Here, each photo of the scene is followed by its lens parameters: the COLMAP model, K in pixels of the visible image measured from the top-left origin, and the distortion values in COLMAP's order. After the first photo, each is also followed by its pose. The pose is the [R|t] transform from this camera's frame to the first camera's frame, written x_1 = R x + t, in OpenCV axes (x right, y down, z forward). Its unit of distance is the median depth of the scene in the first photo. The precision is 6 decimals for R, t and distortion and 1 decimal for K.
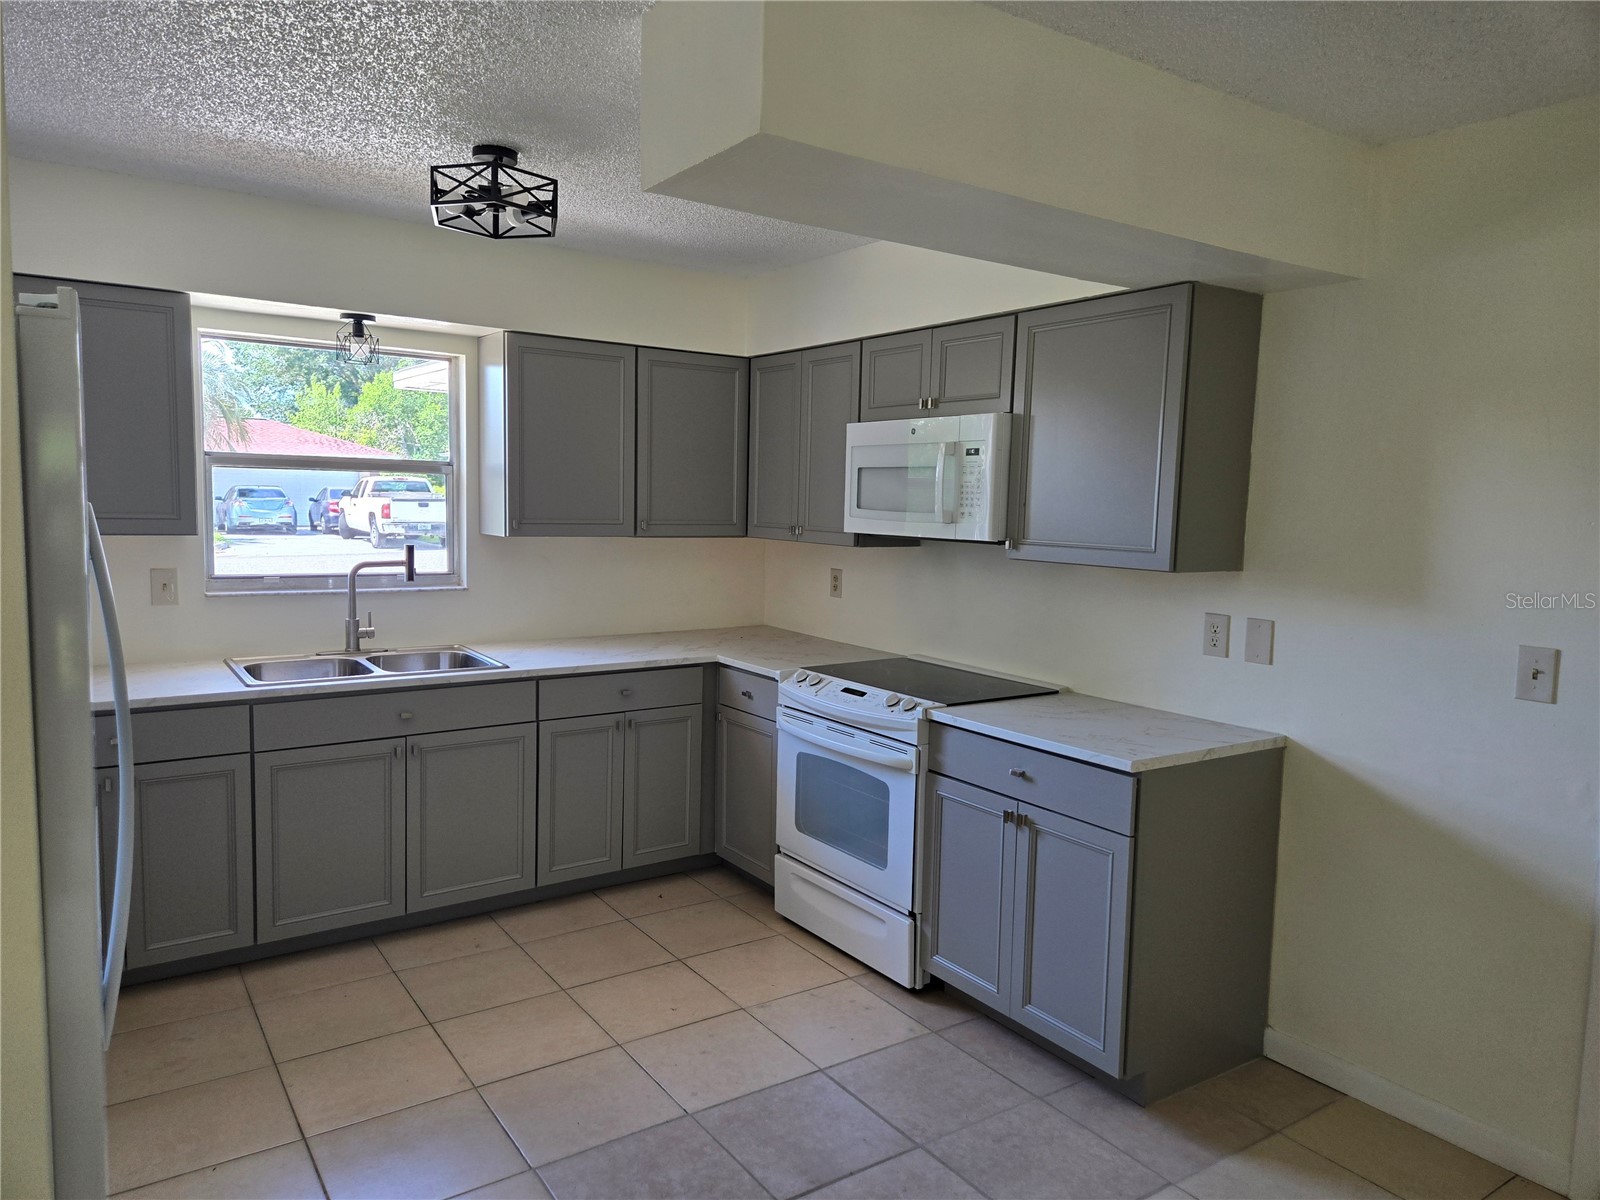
lens RADIAL K [[1041.2, 0, 800.0], [0, 1041.2, 600.0], [0, 0, 1]] dist [-0.033576, -0.001580]
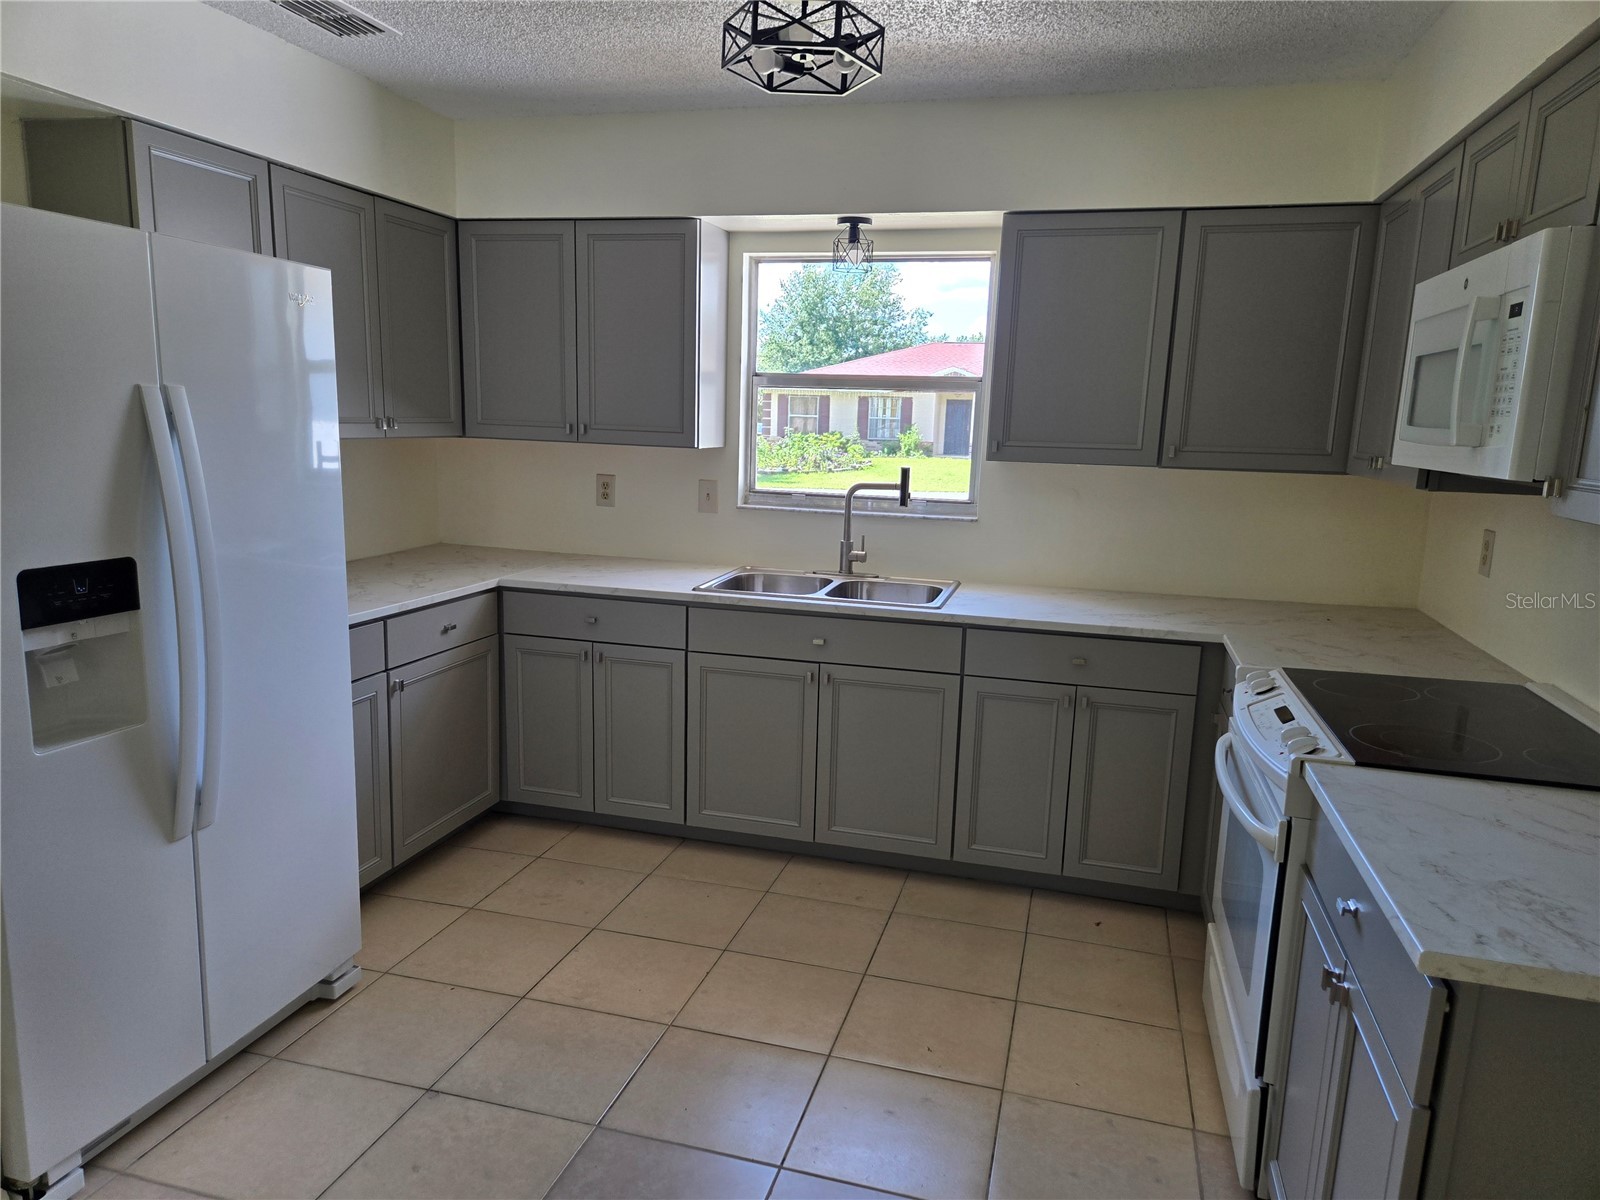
lens RADIAL K [[1059.1, 0, 796.0], [0, 1059.1, 634.4], [0, 0, 1]] dist [0.022218, -0.000874]
pose [[0.620511, 0.148649, -0.769980, 0.331481], [-0.089854, 0.988880, 0.118498, -0.008961], [0.779033, -0.004344, 0.626968, 0.328839]]
